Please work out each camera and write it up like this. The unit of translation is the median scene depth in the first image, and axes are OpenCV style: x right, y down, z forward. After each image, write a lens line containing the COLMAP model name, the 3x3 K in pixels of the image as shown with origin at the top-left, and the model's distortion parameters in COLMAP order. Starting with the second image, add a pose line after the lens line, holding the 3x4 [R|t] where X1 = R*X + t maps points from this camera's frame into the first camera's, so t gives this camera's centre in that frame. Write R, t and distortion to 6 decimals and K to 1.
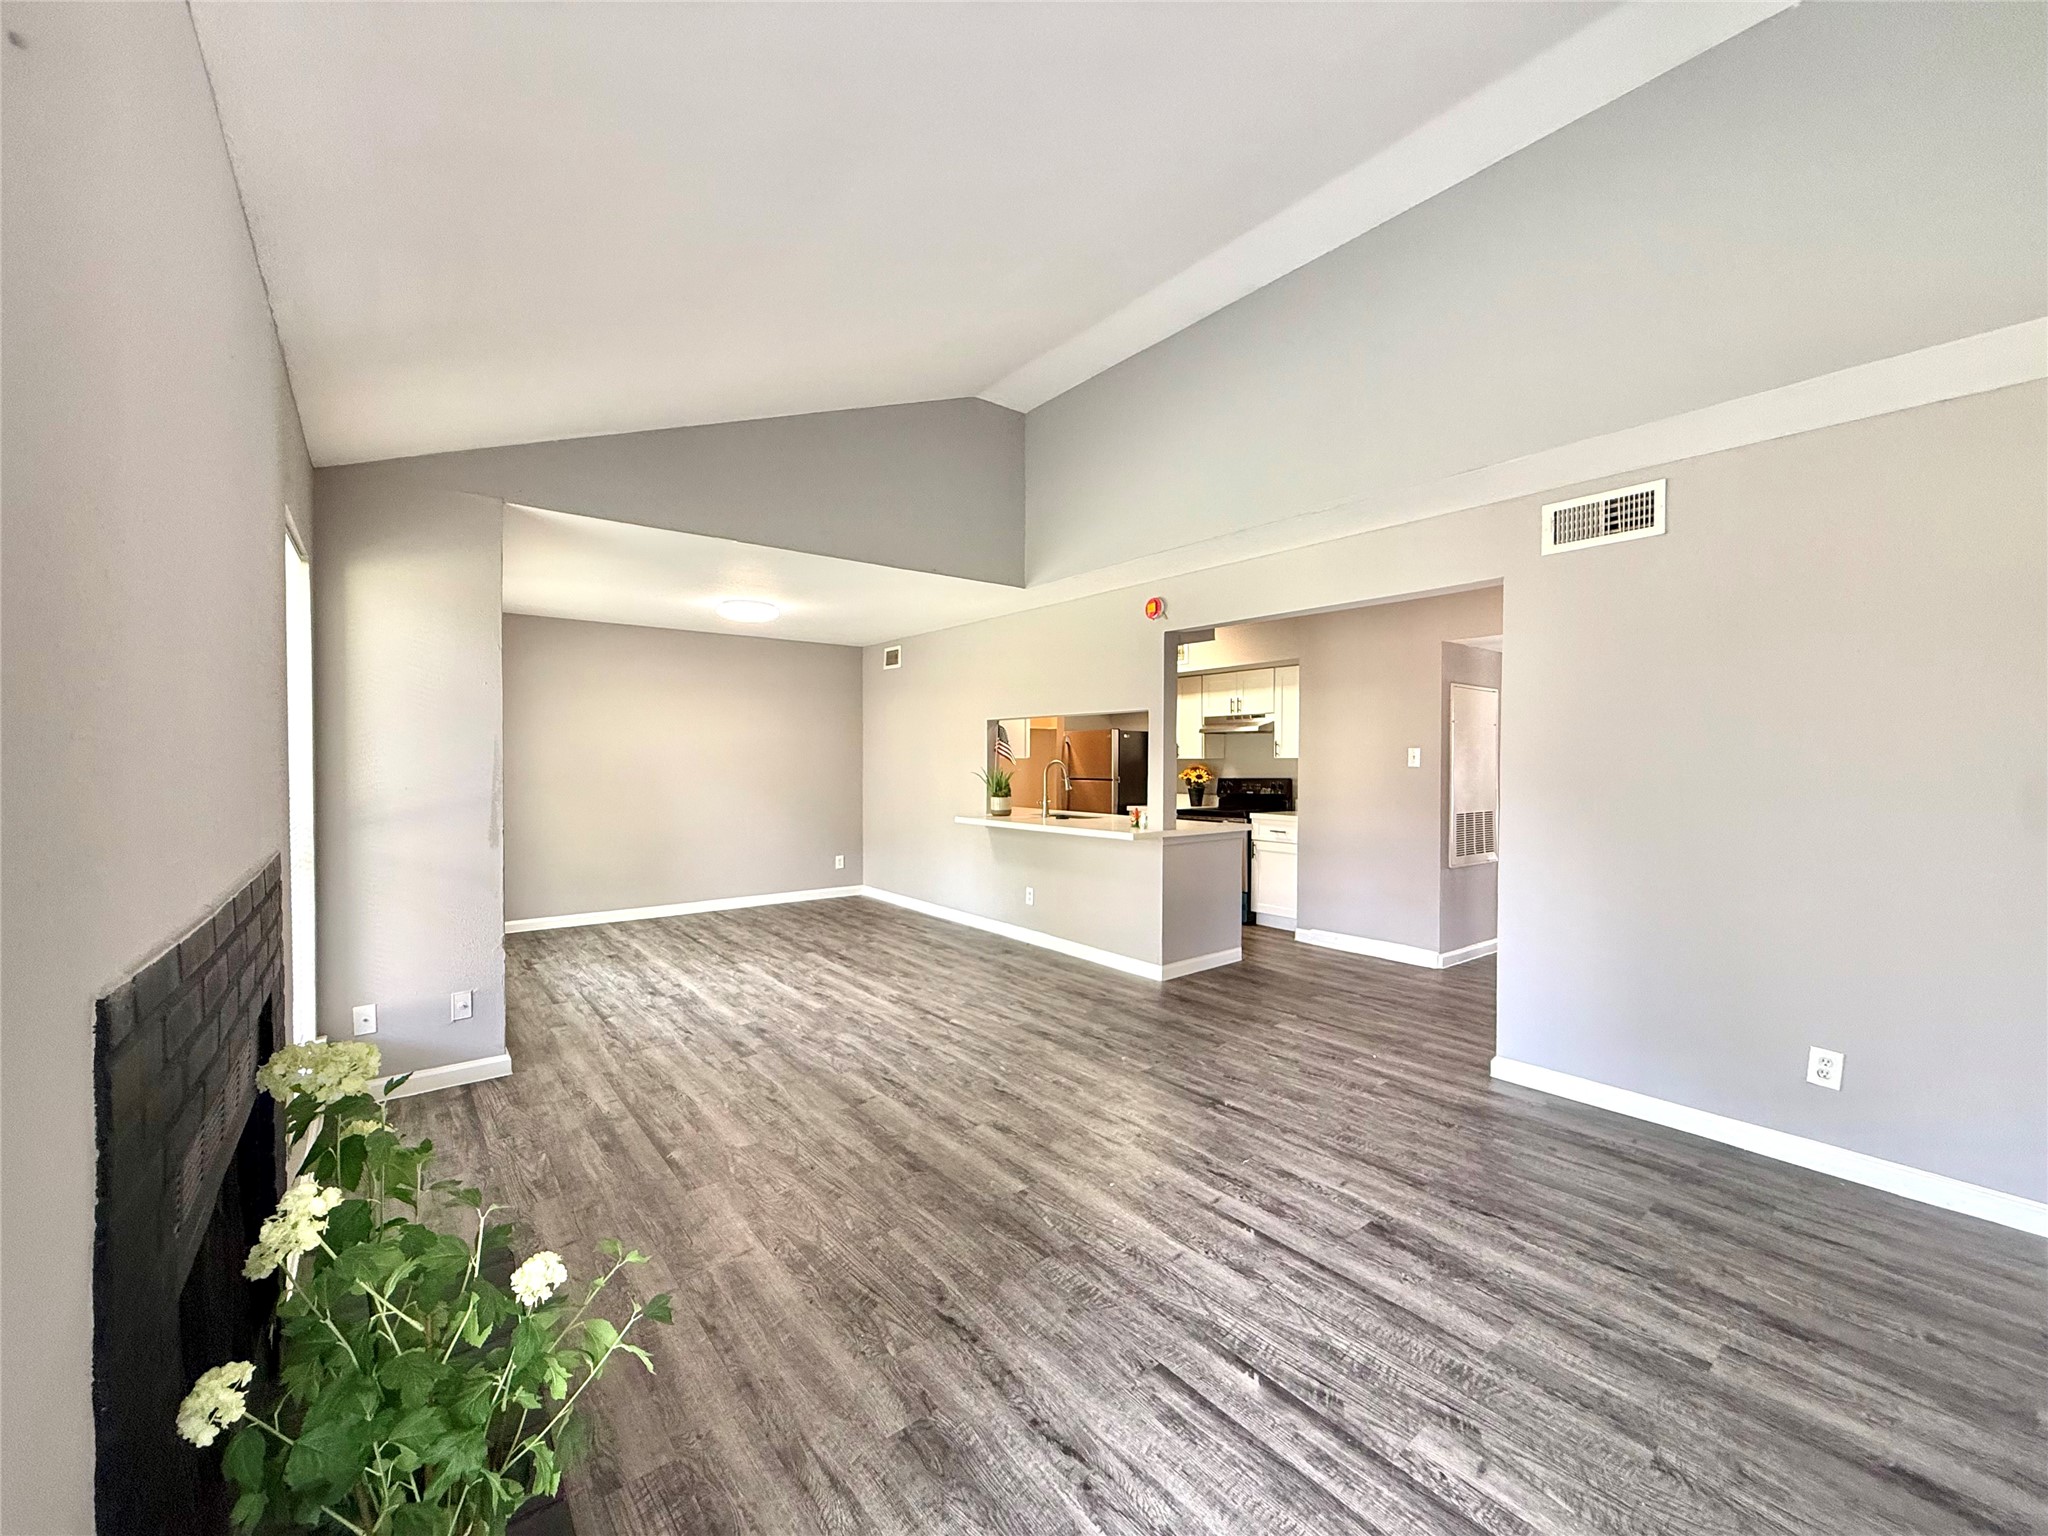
lens RADIAL K [[814.2, 0, 1024.0], [0, 814.2, 765.2], [0, 0, 1]] dist [0.001152, -0.000273]
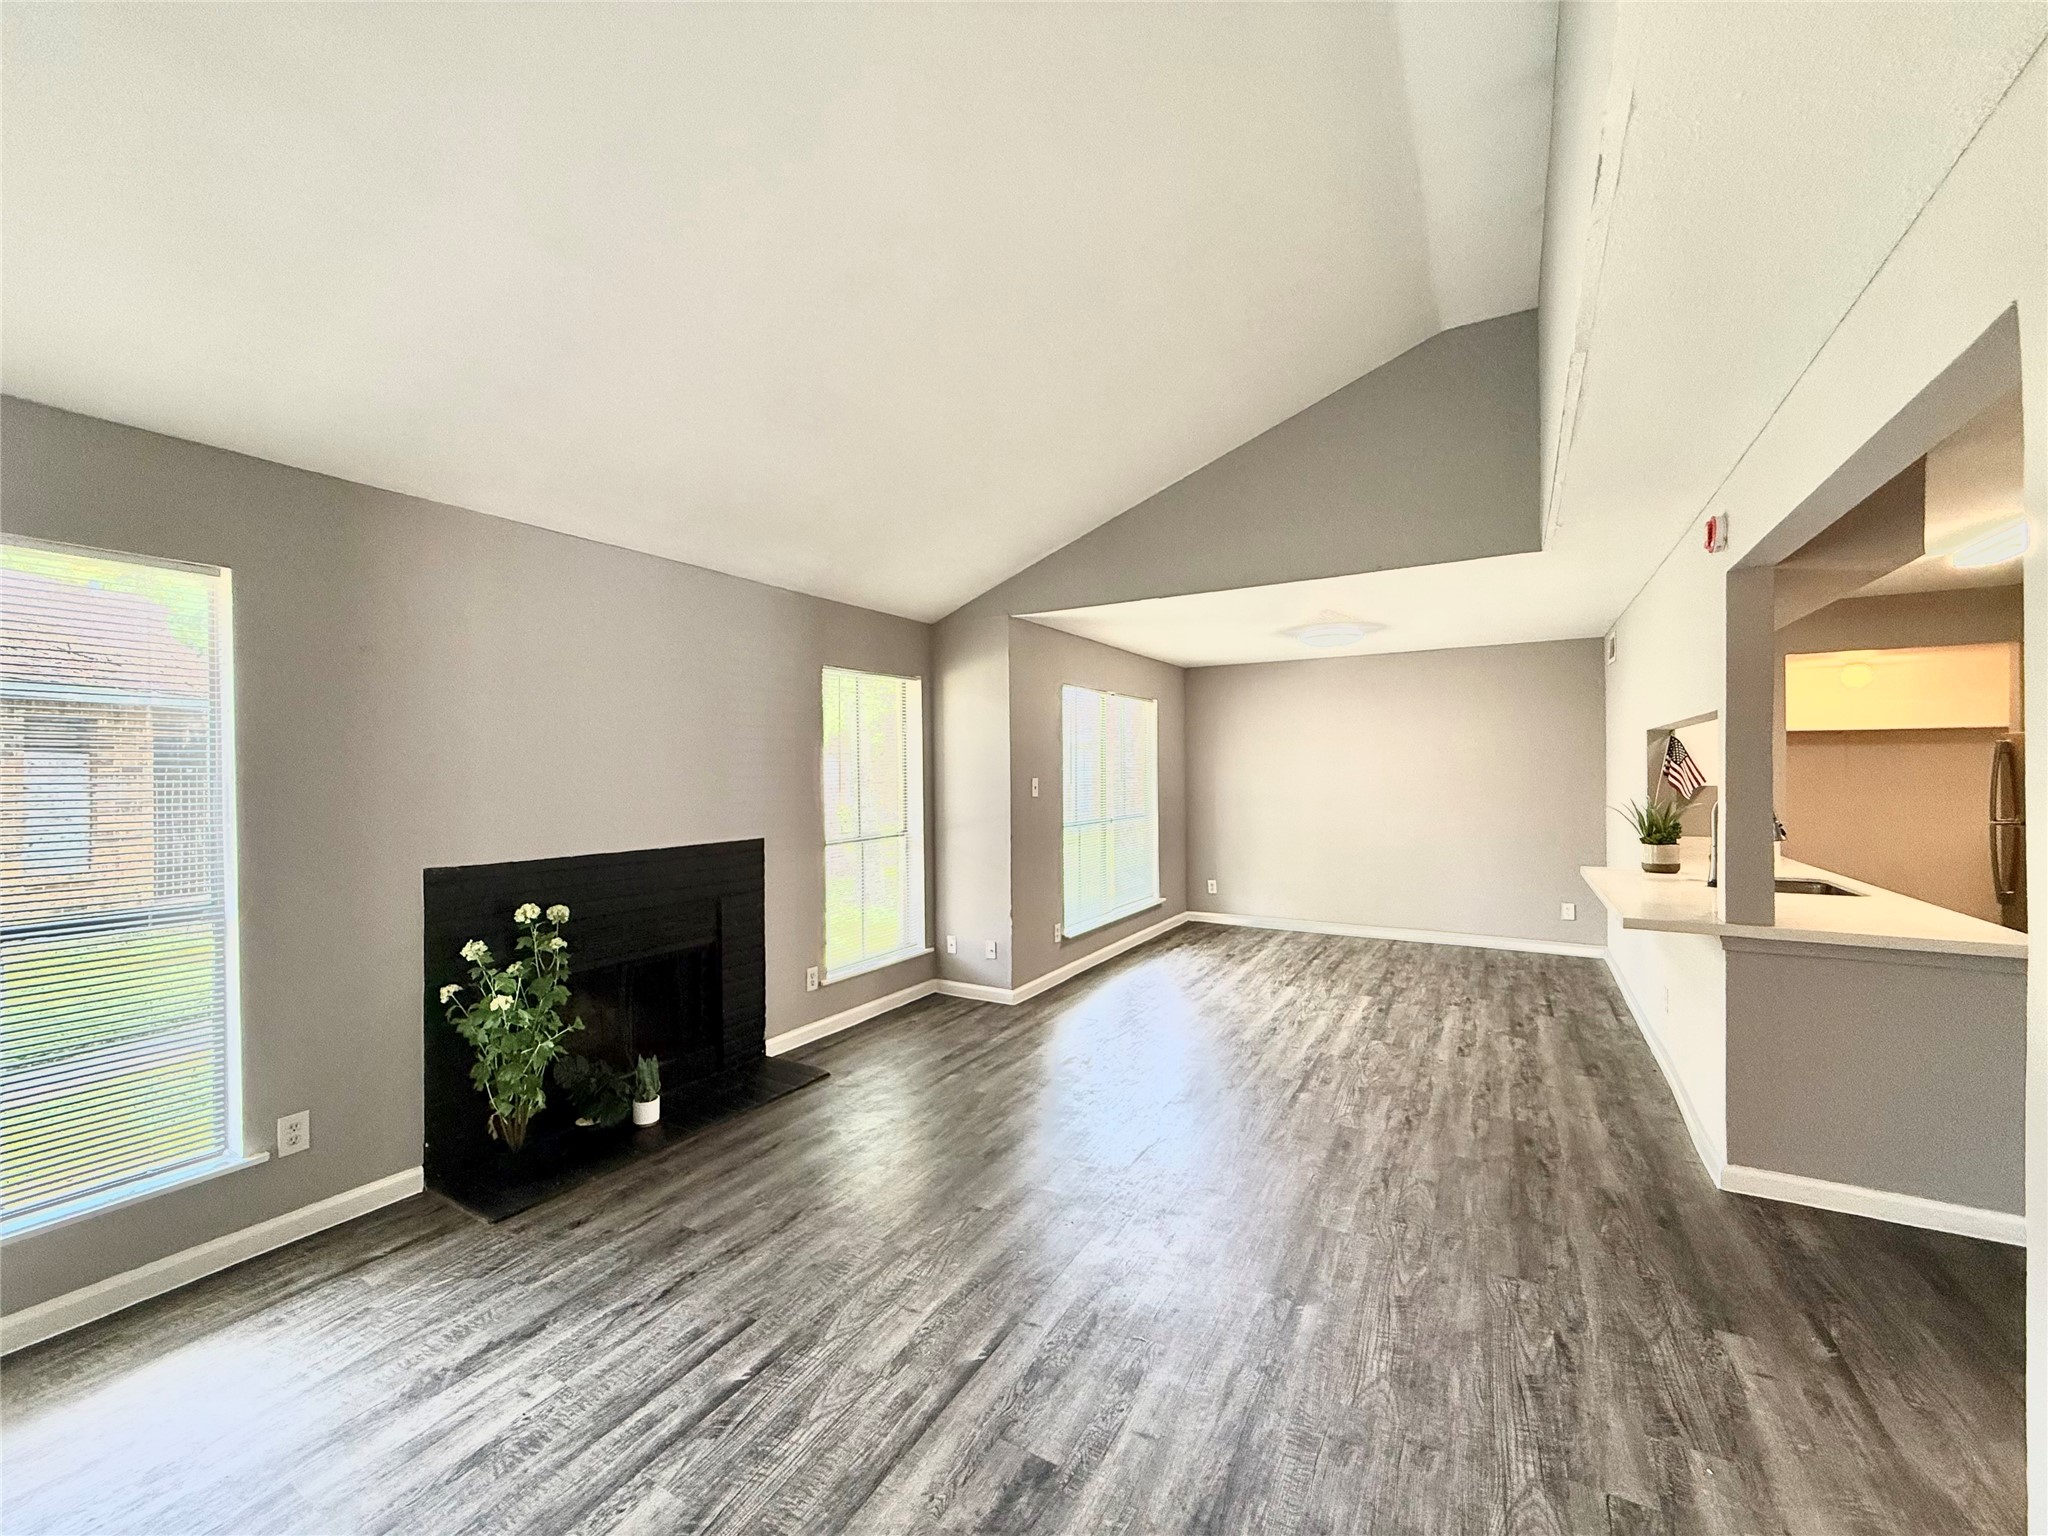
lens RADIAL K [[814.2, 0, 1021.6], [0, 814.2, 771.6], [0, 0, 1]] dist [0.001152, -0.000273]
pose [[0.359917, -0.005871, -0.932966, 0.676443], [0.000572, 0.999981, -0.006072, -0.028063], [0.932984, 0.001652, 0.359913, 0.443720]]
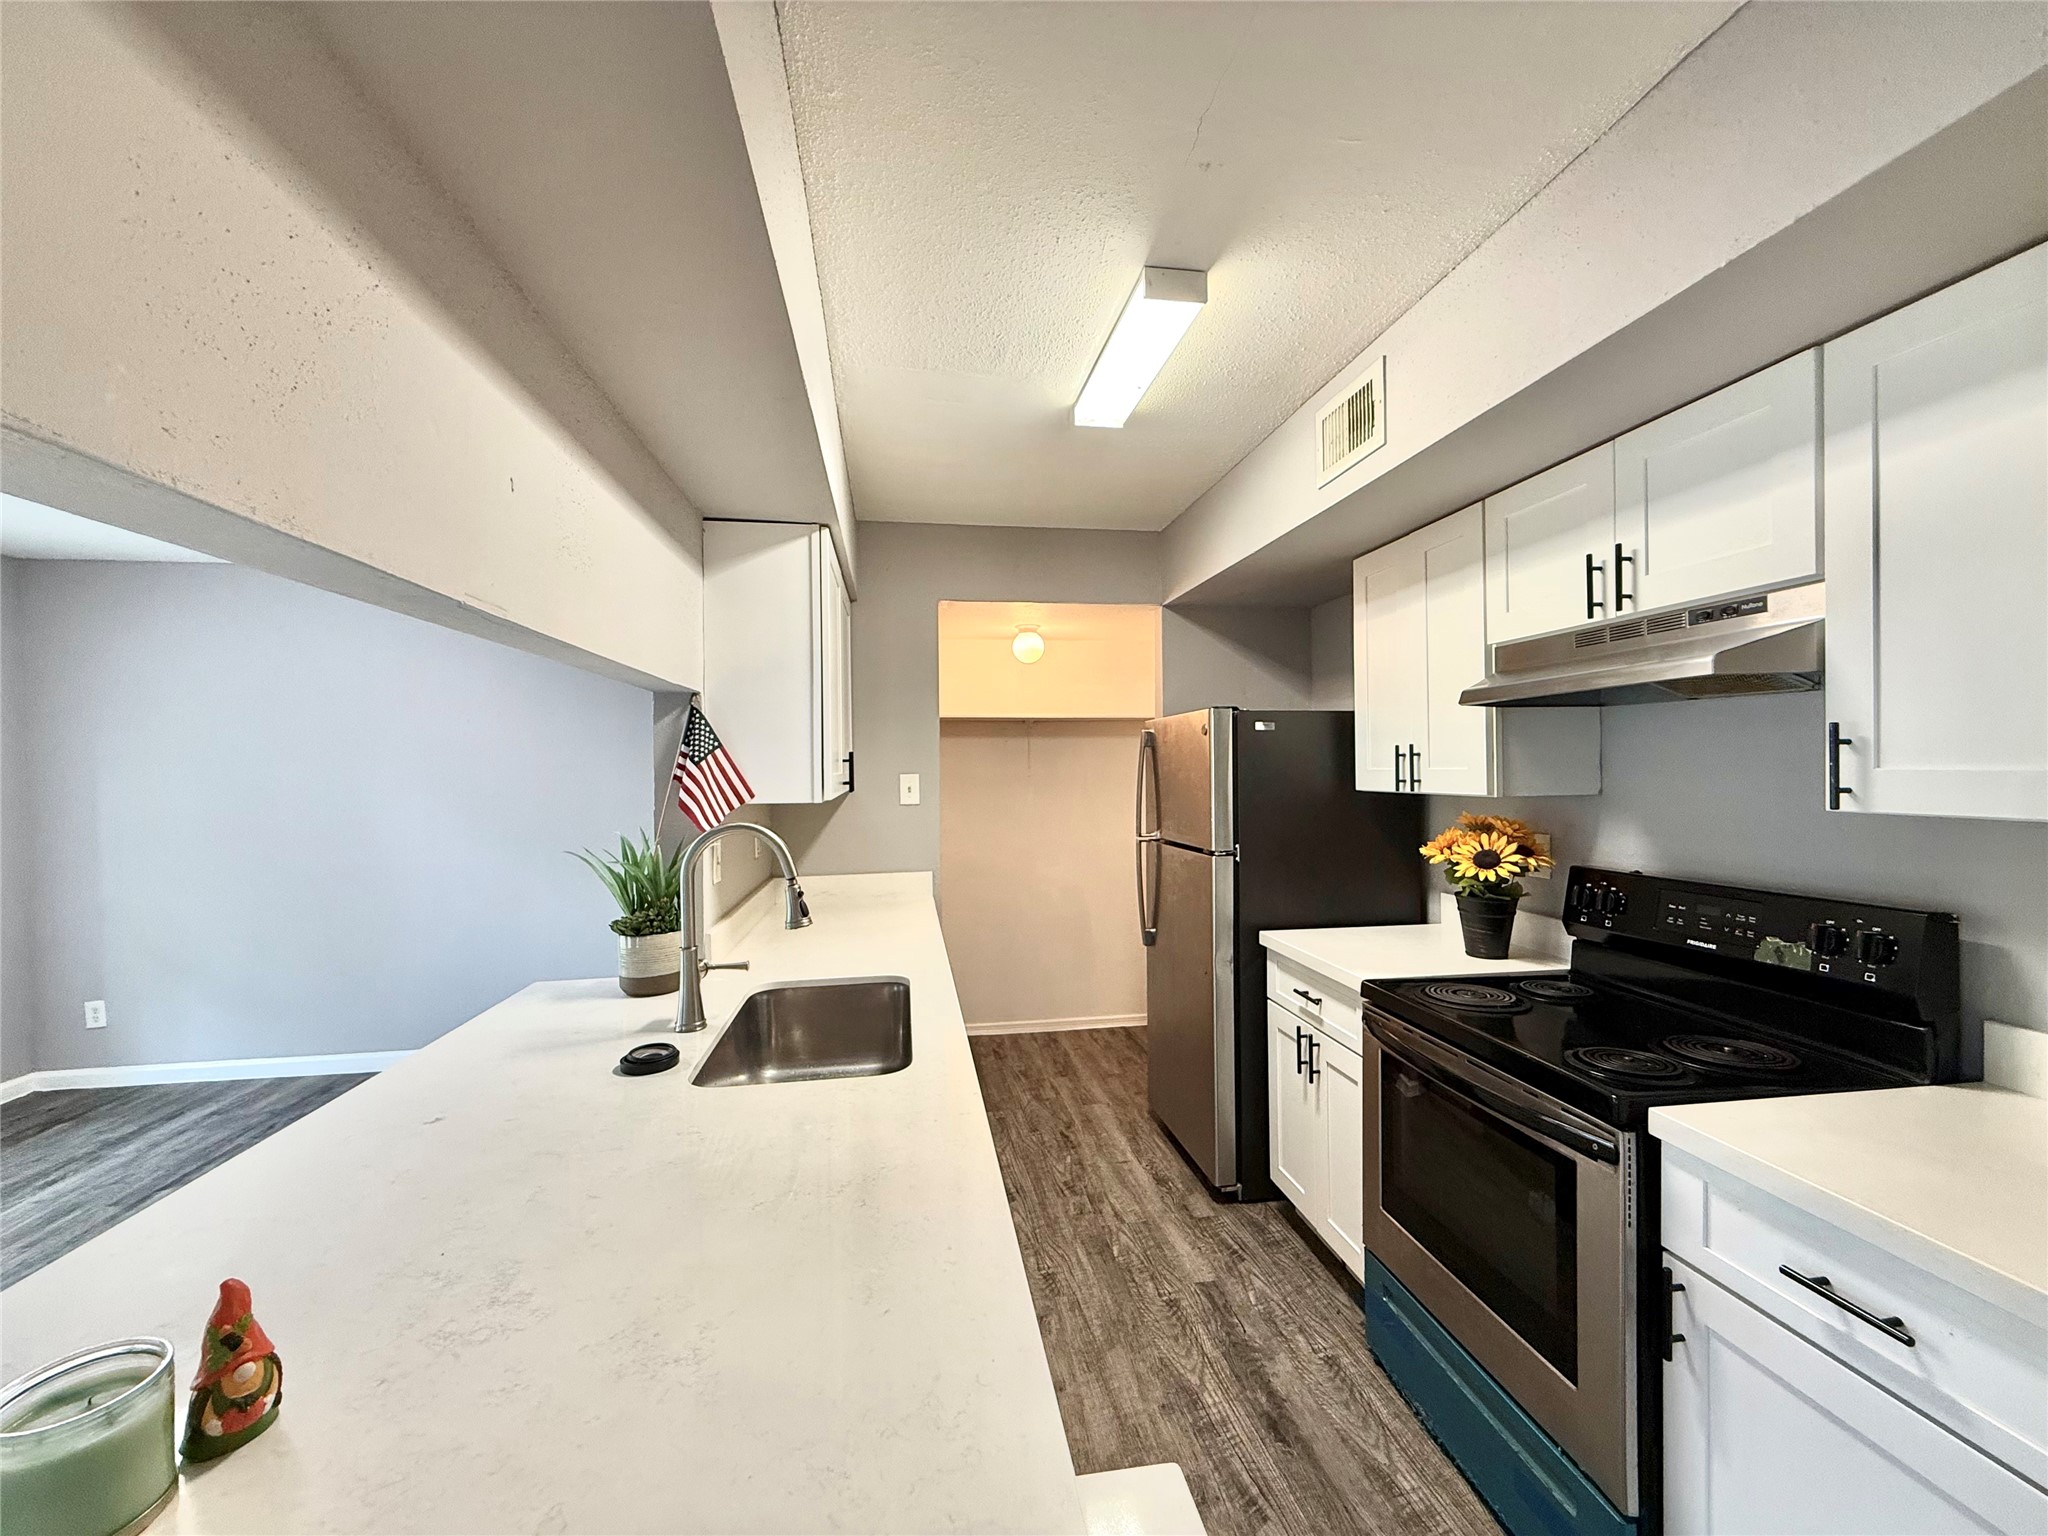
lens RADIAL K [[814.2, 0, 1027.6], [0, 814.2, 767.1], [0, 0, 1]] dist [0.001152, -0.000273]
pose [[0.871771, -0.011341, -0.489783, 0.421591], [0.010873, 0.999934, -0.003799, -0.036990], [0.489793, -0.002014, 0.871836, 1.314553]]
